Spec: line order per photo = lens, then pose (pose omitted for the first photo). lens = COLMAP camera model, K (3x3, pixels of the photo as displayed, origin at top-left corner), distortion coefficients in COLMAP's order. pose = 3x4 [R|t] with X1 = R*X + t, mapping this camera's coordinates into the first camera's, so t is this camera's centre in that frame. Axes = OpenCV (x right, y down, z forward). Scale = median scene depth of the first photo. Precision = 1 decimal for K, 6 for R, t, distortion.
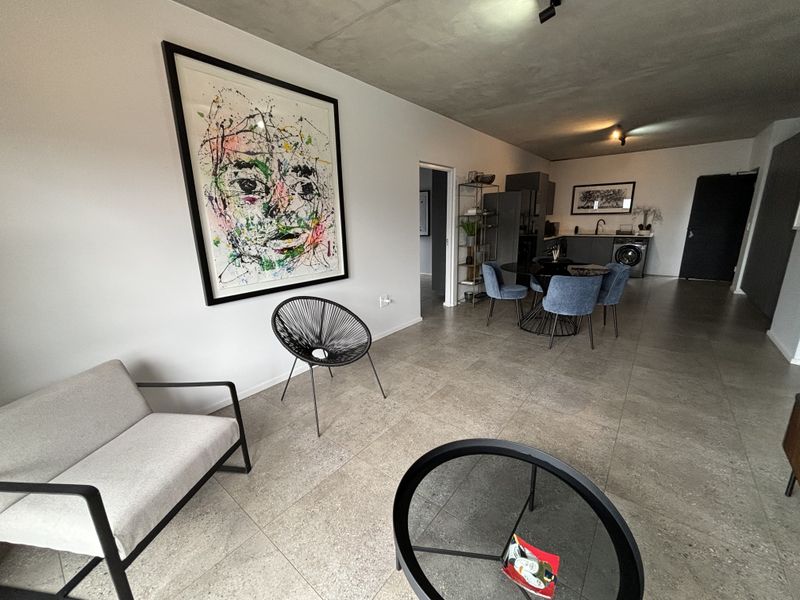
lens RADIAL K [[321.4, 0, 399.5], [0, 321.4, 298.5], [0, 0, 1]] dist [-0.000982, 0.000100]
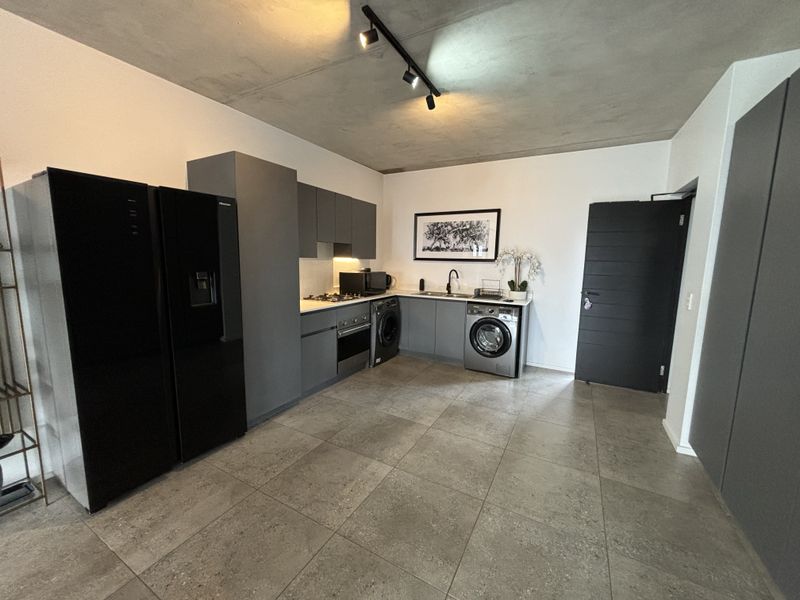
lens RADIAL K [[321.4, 0, 399.5], [0, 321.4, 298.5], [0, 0, 1]] dist [-0.000982, 0.000100]
pose [[0.983853, 0.018356, 0.178035, 1.102770], [0.002318, 0.993337, -0.115226, -0.325998], [-0.178963, 0.113778, 0.977255, 1.158815]]
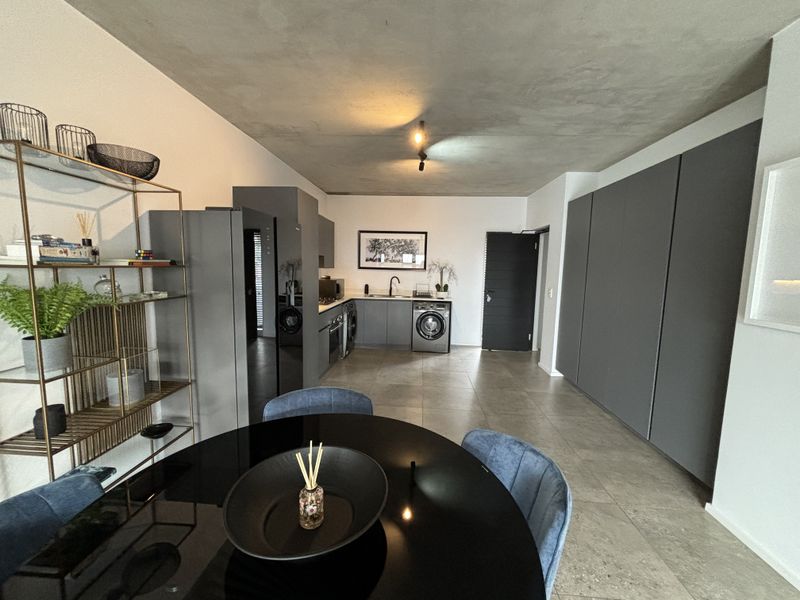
lens RADIAL K [[318.6, 0, 400.0], [0, 318.6, 300.0], [0, 0, 1]] dist [-0.000241, -0.000136]
pose [[0.819812, -0.019037, 0.572316, 0.540396], [0.097071, 0.989603, -0.106131, -0.287863], [-0.564345, 0.142563, 0.813136, 1.015847]]
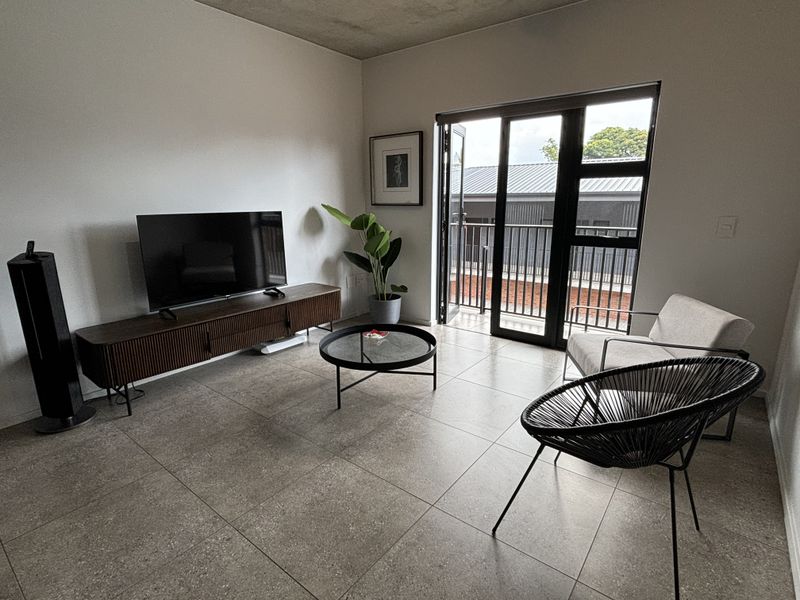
lens RADIAL K [[414.5, 0, 400.0], [0, 414.5, 300.0], [0, 0, 1]] dist [0.000398, -0.000509]
pose [[-0.999329, 0.034330, -0.012745, 0.085661], [0.024481, 0.885139, 0.464682, -0.276050], [0.027234, 0.464058, -0.885386, 1.216817]]
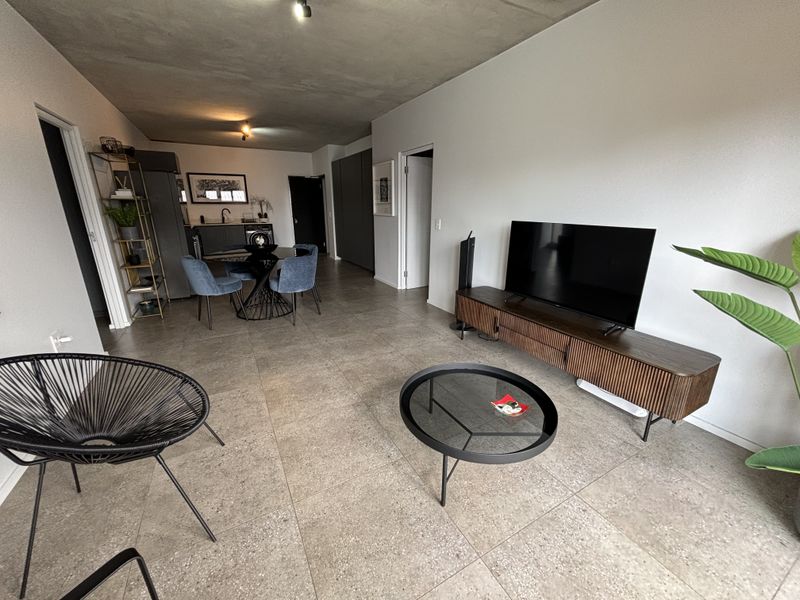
lens RADIAL K [[321.4, 0, 399.5], [0, 321.4, 298.5], [0, 0, 1]] dist [-0.000982, 0.000100]
pose [[0.379940, -0.236273, 0.894327, -0.405214], [0.213851, 0.963072, 0.163583, -0.039497], [-0.899952, 0.129101, 0.416437, 0.251338]]
